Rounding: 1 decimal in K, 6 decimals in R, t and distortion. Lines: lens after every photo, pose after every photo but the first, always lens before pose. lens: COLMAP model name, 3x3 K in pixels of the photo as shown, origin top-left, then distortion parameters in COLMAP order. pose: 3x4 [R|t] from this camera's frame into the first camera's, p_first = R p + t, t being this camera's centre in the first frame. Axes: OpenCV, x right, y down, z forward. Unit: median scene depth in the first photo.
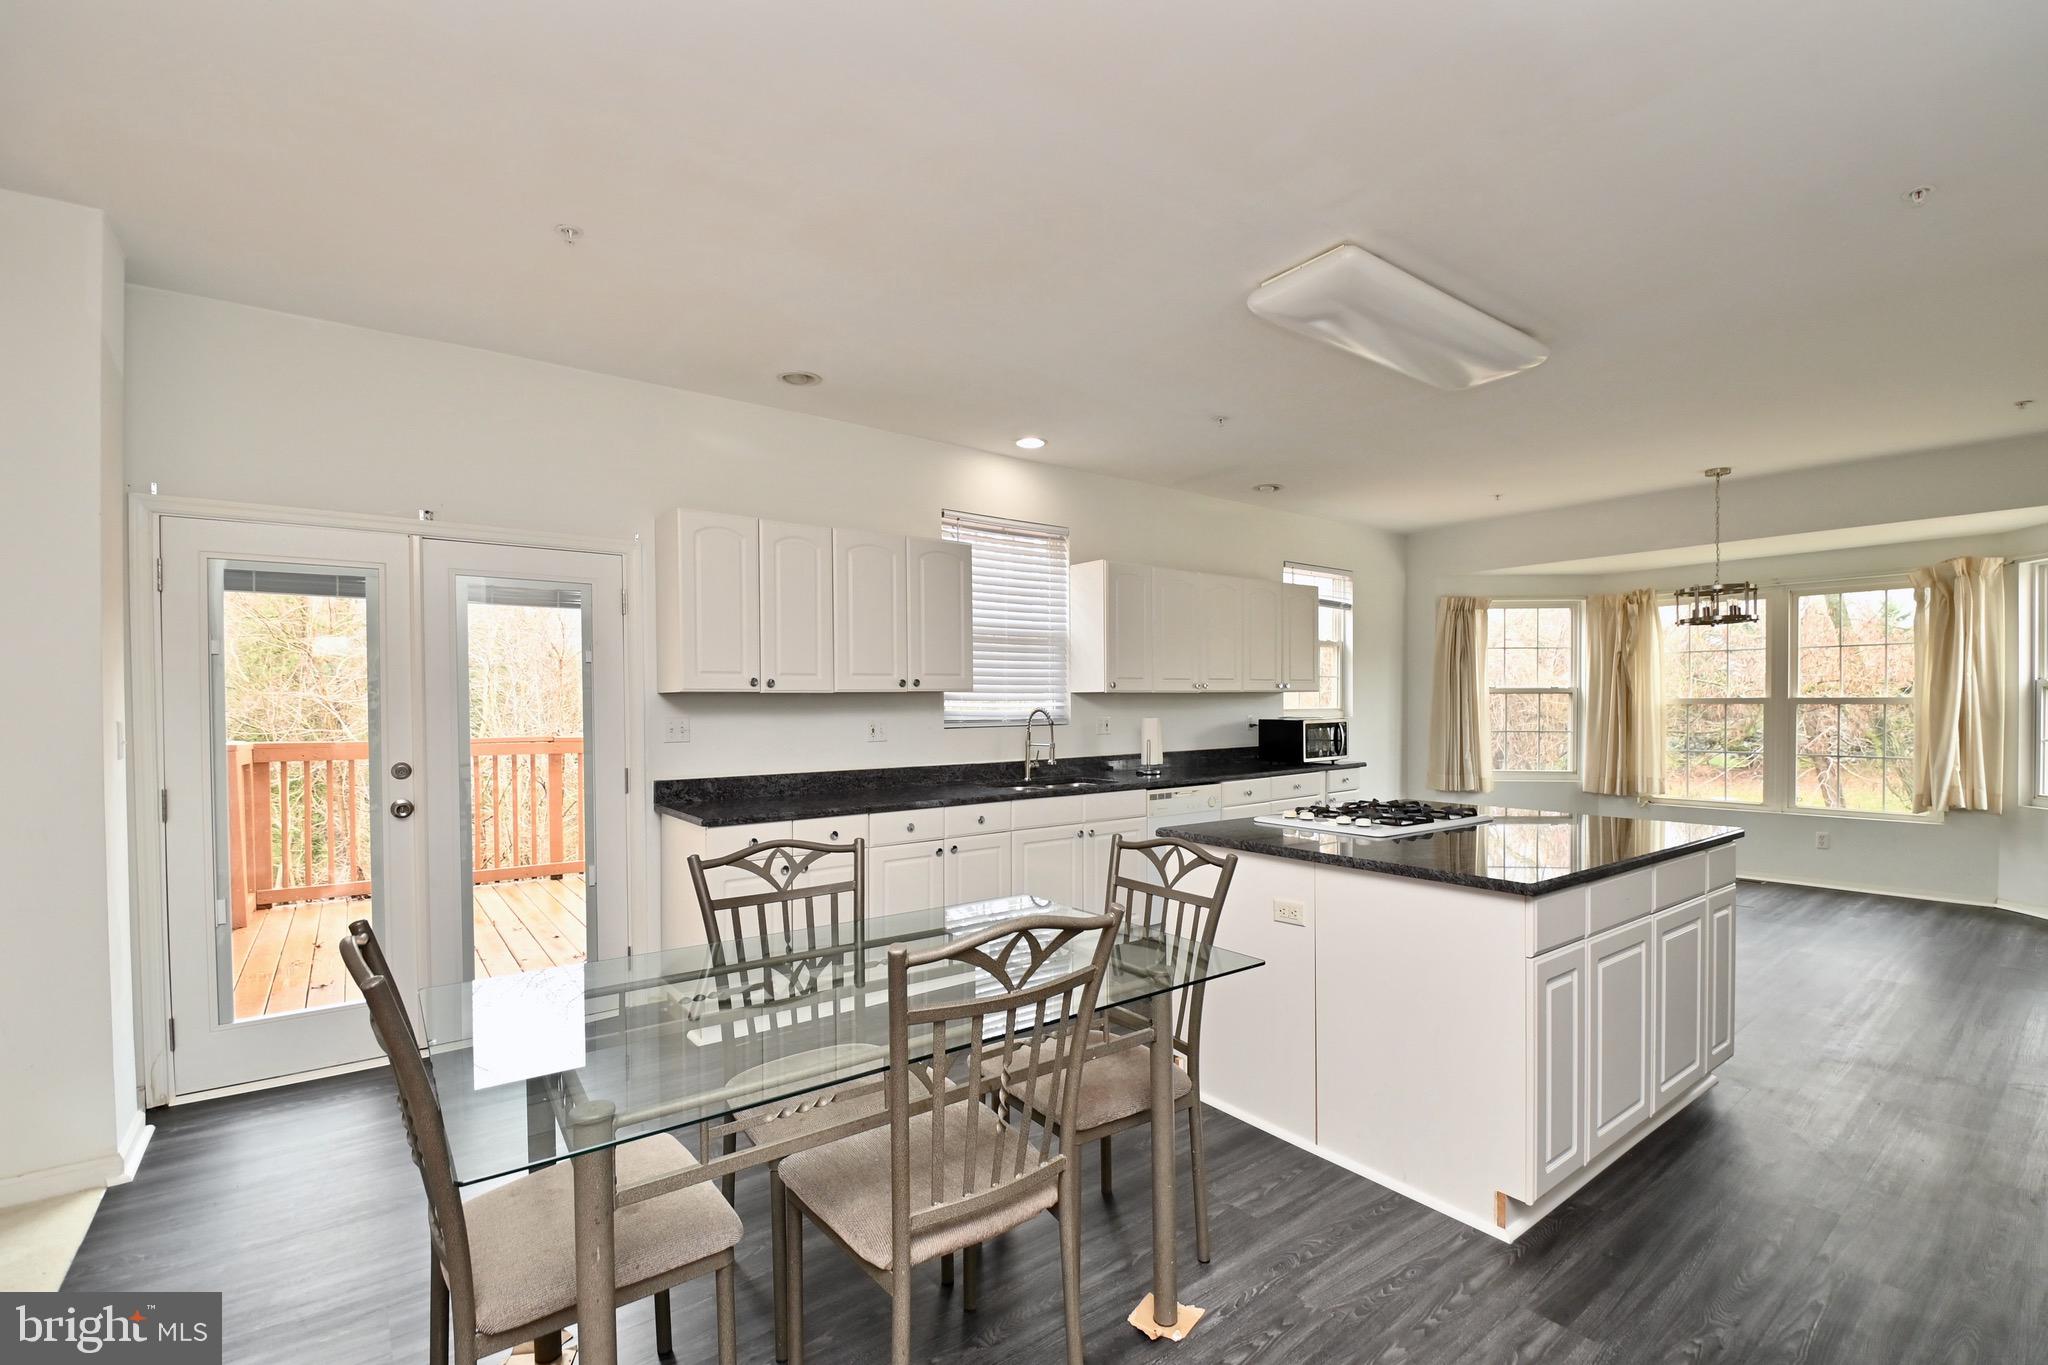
lens RADIAL K [[897.4, 0, 1029.9], [0, 897.4, 716.4], [0, 0, 1]] dist [0.015166, -0.022075]
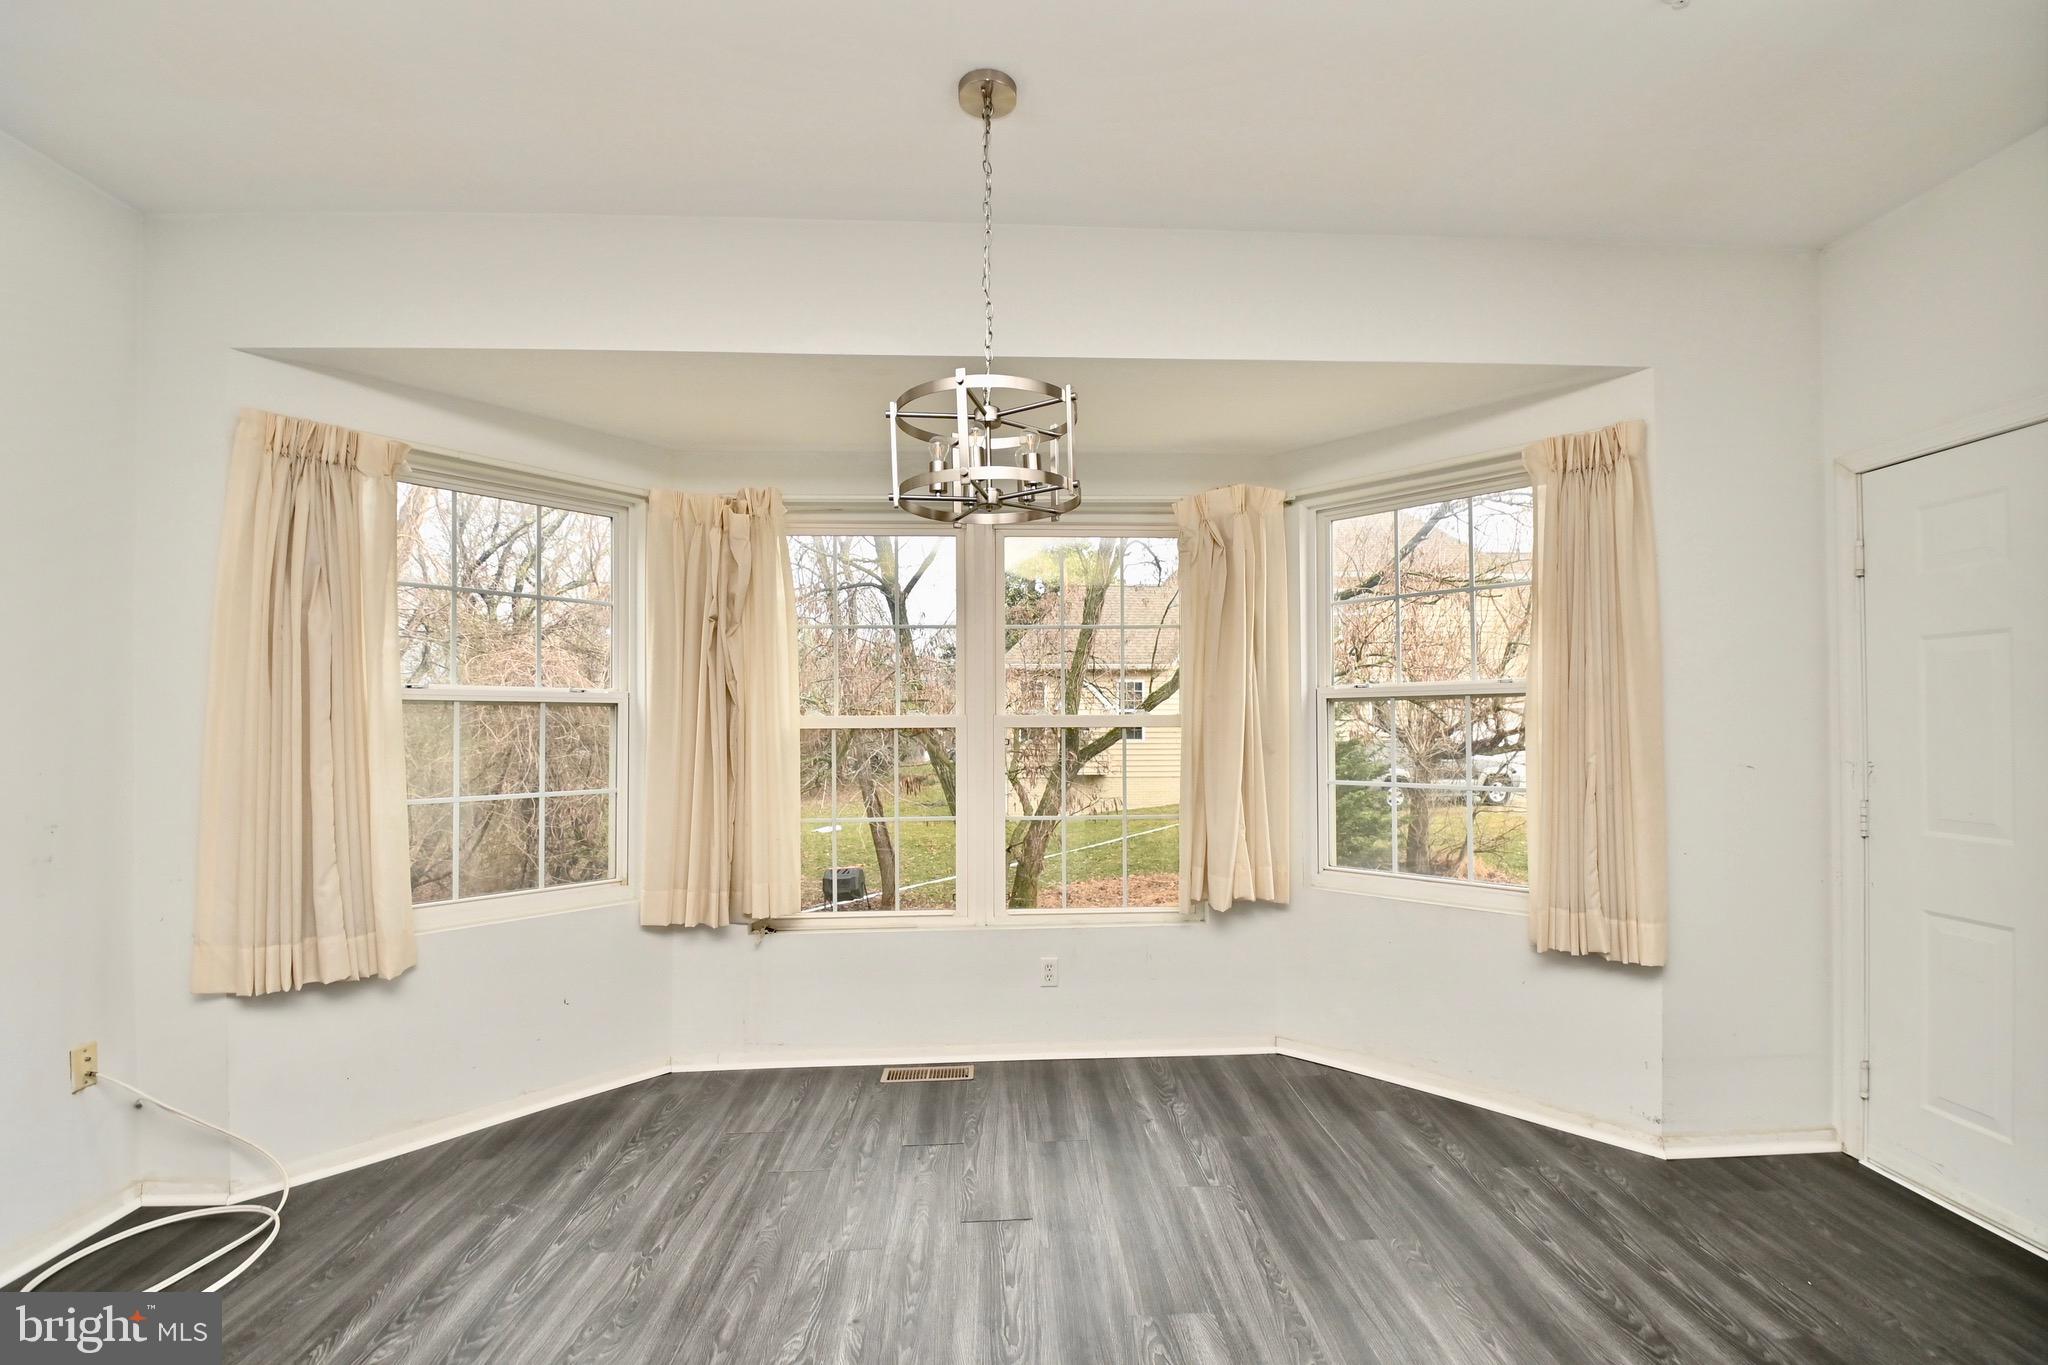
lens RADIAL K [[897.4, 0, 1029.9], [0, 897.4, 716.4], [0, 0, 1]] dist [0.015166, -0.022075]
pose [[0.570059, 0.007828, 0.821566, 0.464072], [0.010451, 0.999805, -0.016778, -0.015029], [-0.821537, 0.018150, 0.569866, 0.759293]]
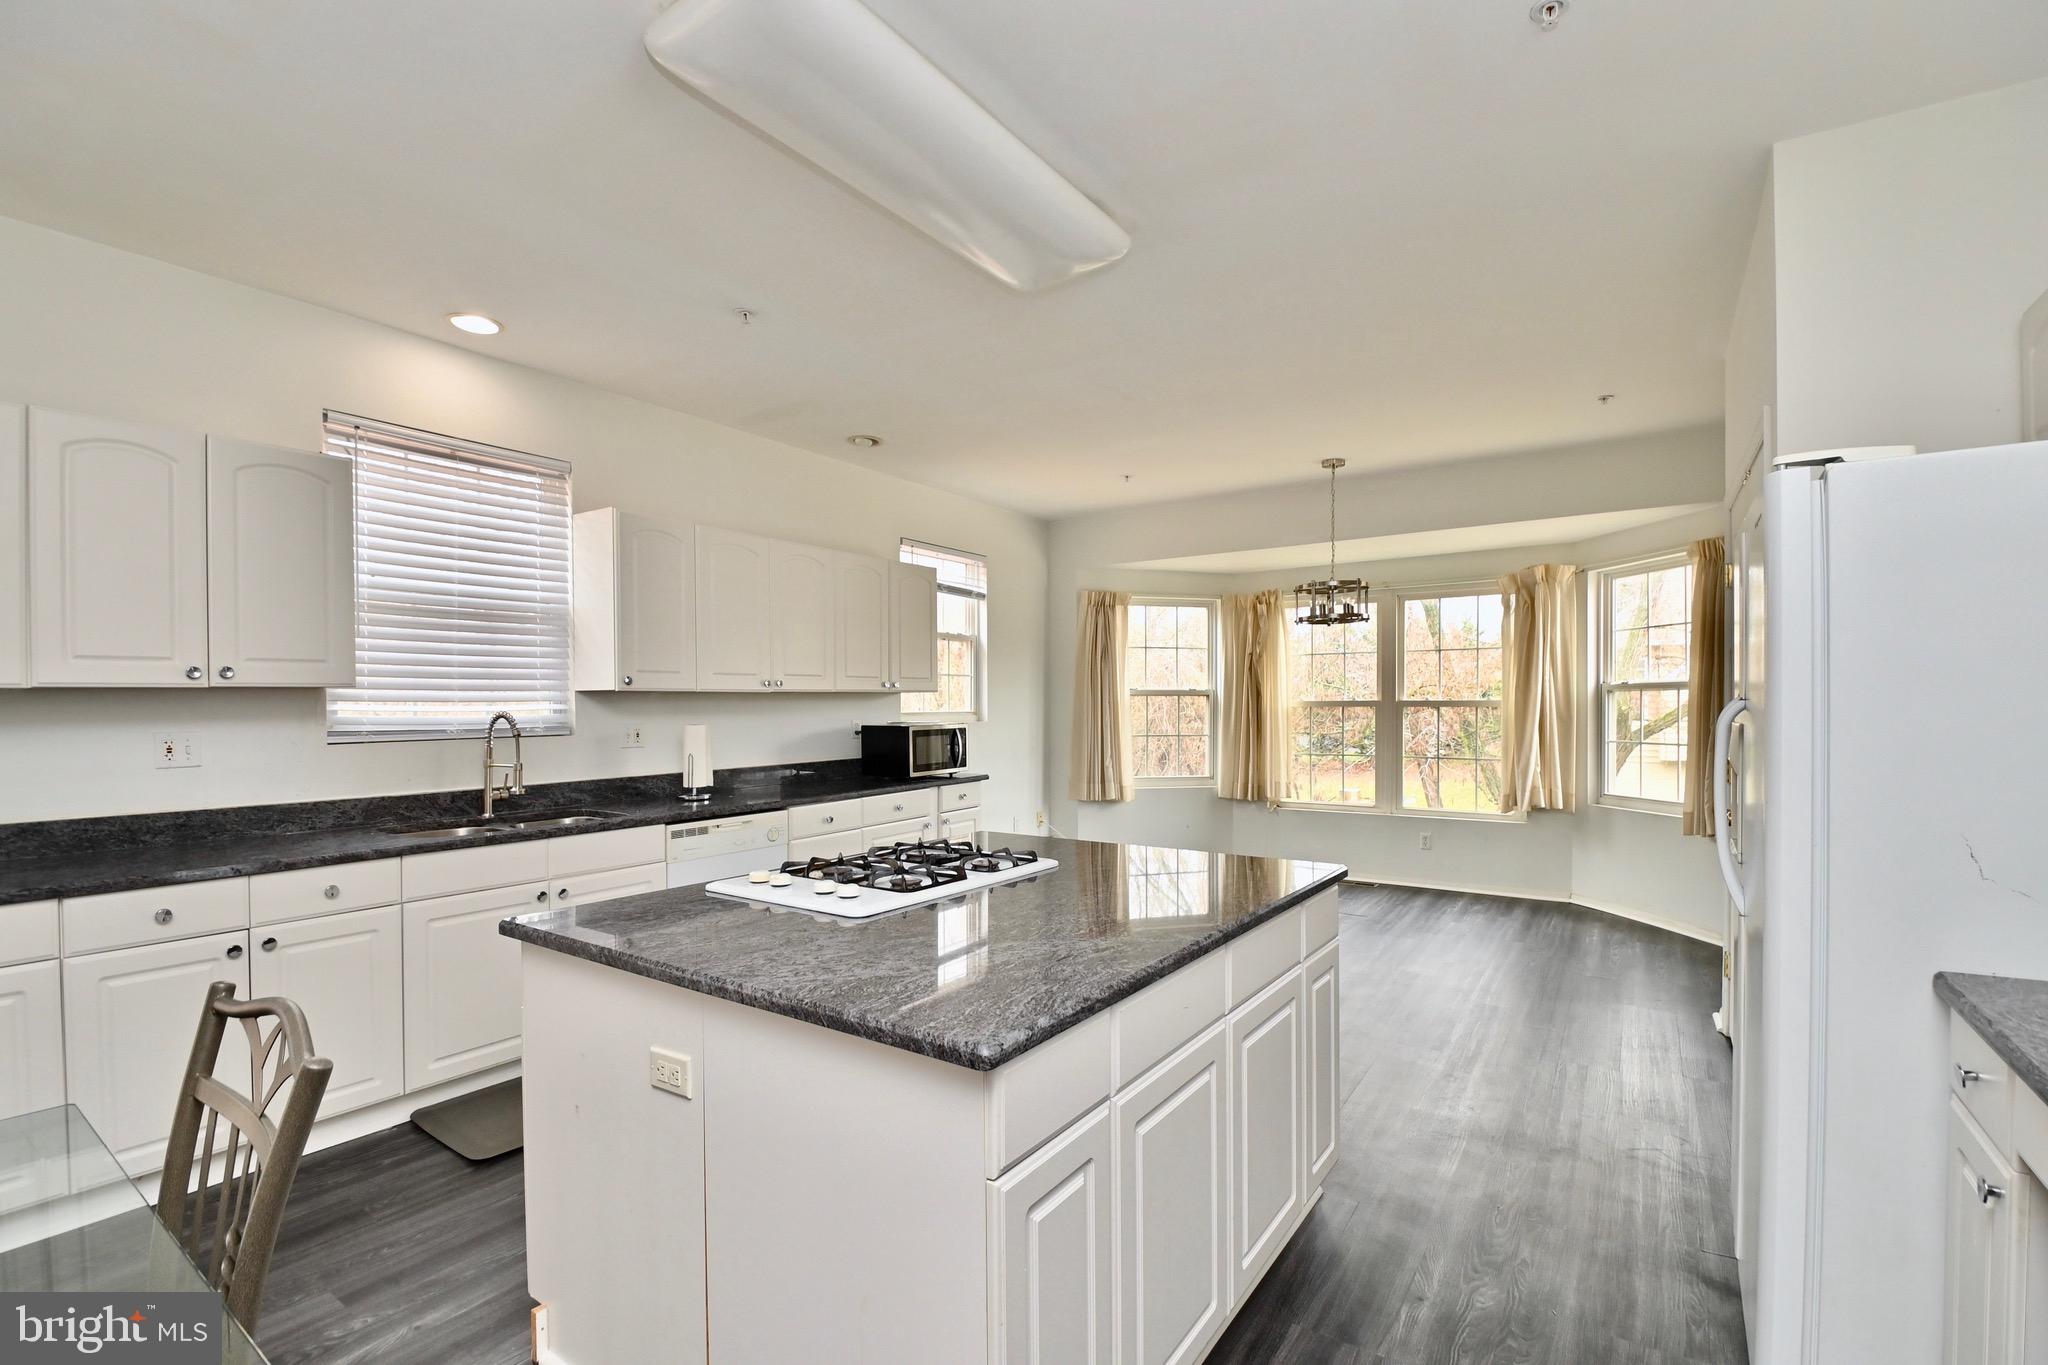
lens RADIAL K [[897.4, 0, 1029.9], [0, 897.4, 716.4], [0, 0, 1]] dist [0.015166, -0.022075]
pose [[0.951063, -0.003329, 0.308978, 0.160304], [0.004220, 0.999989, -0.002213, -0.002703], [-0.308967, 0.003409, 0.951067, 0.187664]]
